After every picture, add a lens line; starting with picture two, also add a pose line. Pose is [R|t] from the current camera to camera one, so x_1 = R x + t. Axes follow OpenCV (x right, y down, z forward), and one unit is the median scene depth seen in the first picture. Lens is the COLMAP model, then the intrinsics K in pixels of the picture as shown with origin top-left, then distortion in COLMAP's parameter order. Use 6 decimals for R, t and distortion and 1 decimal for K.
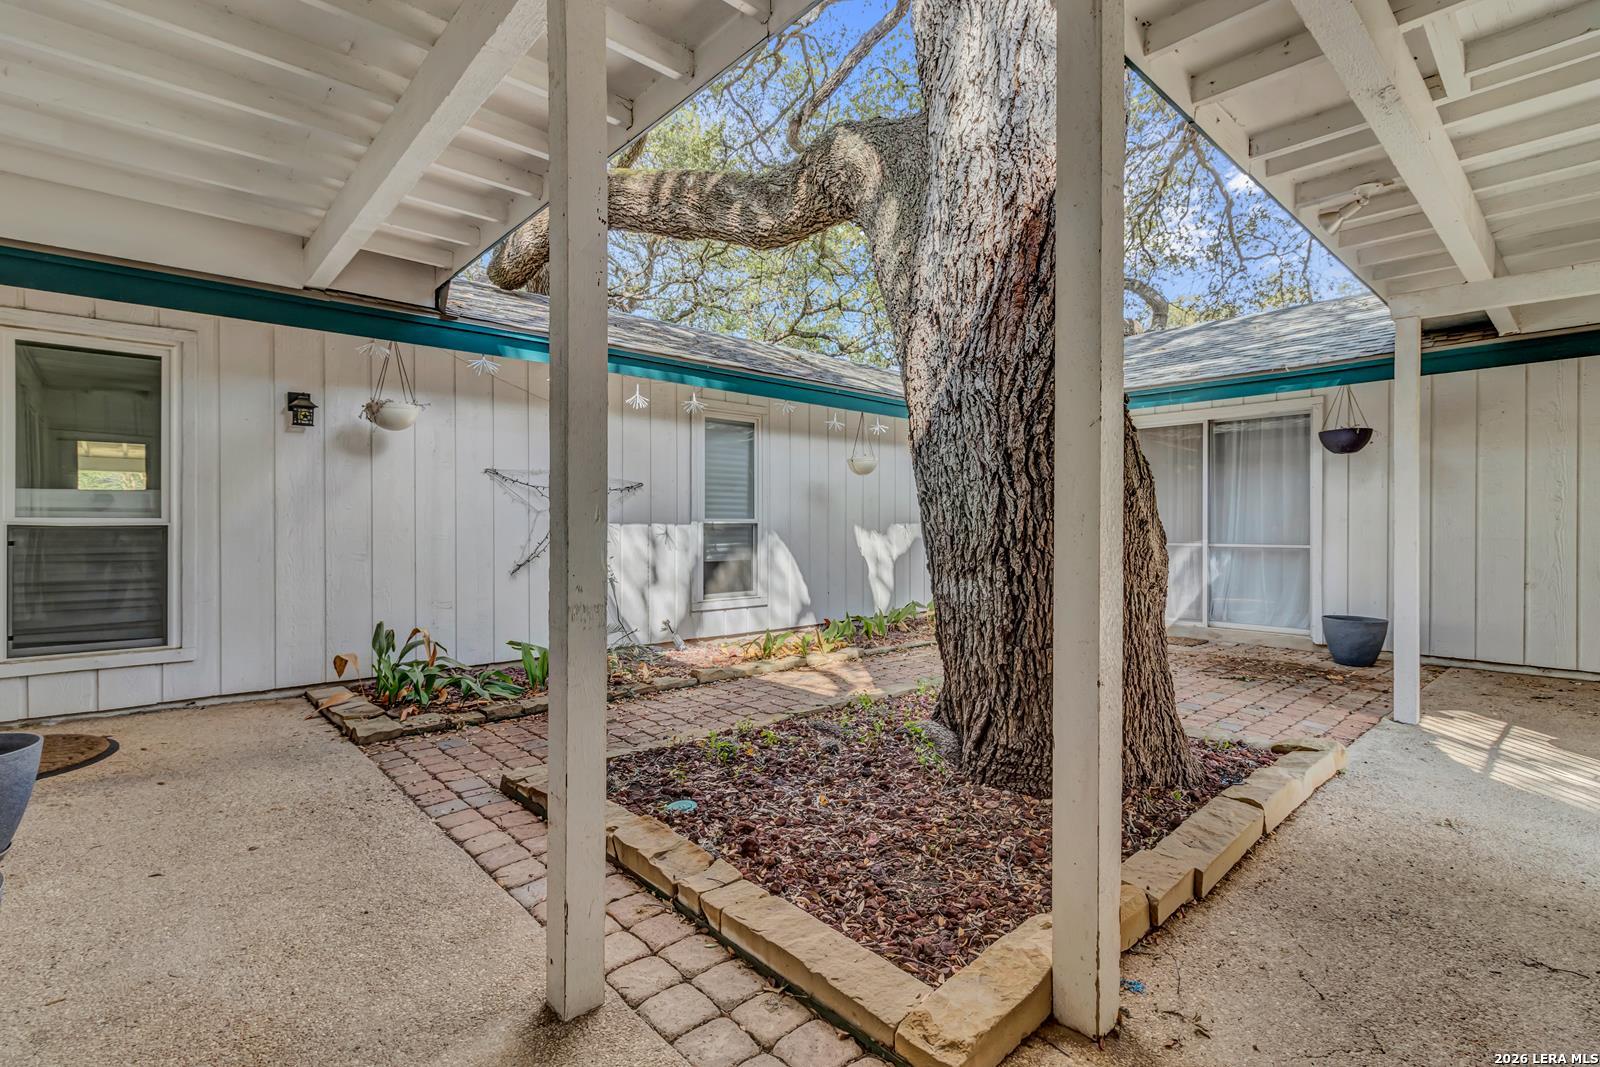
lens RADIAL K [[753.8, 0, 801.6], [0, 753.8, 528.6], [0, 0, 1]] dist [-0.000770, 0.000774]
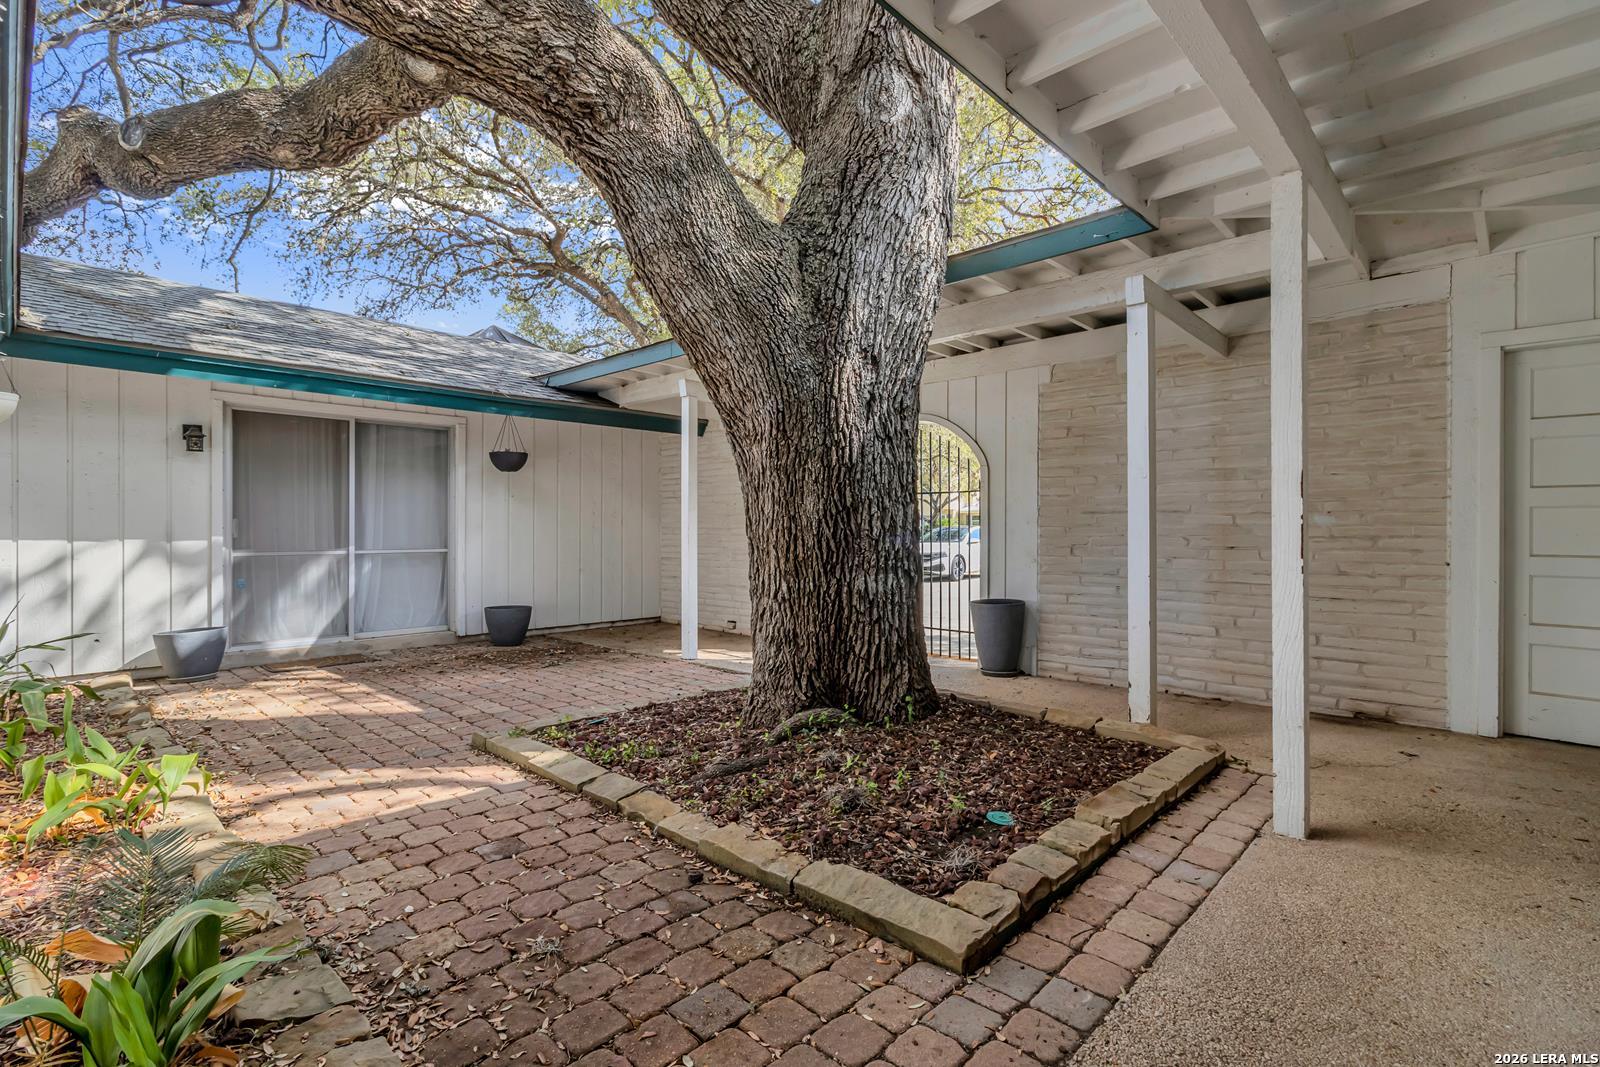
lens RADIAL K [[753.8, 0, 801.9], [0, 753.8, 532.5], [0, 0, 1]] dist [-0.000770, 0.000774]
pose [[-0.081762, -0.002235, 0.996649, -0.861084], [0.003346, 0.999991, 0.002517, -0.006216], [-0.996646, 0.003540, -0.081754, 1.031797]]
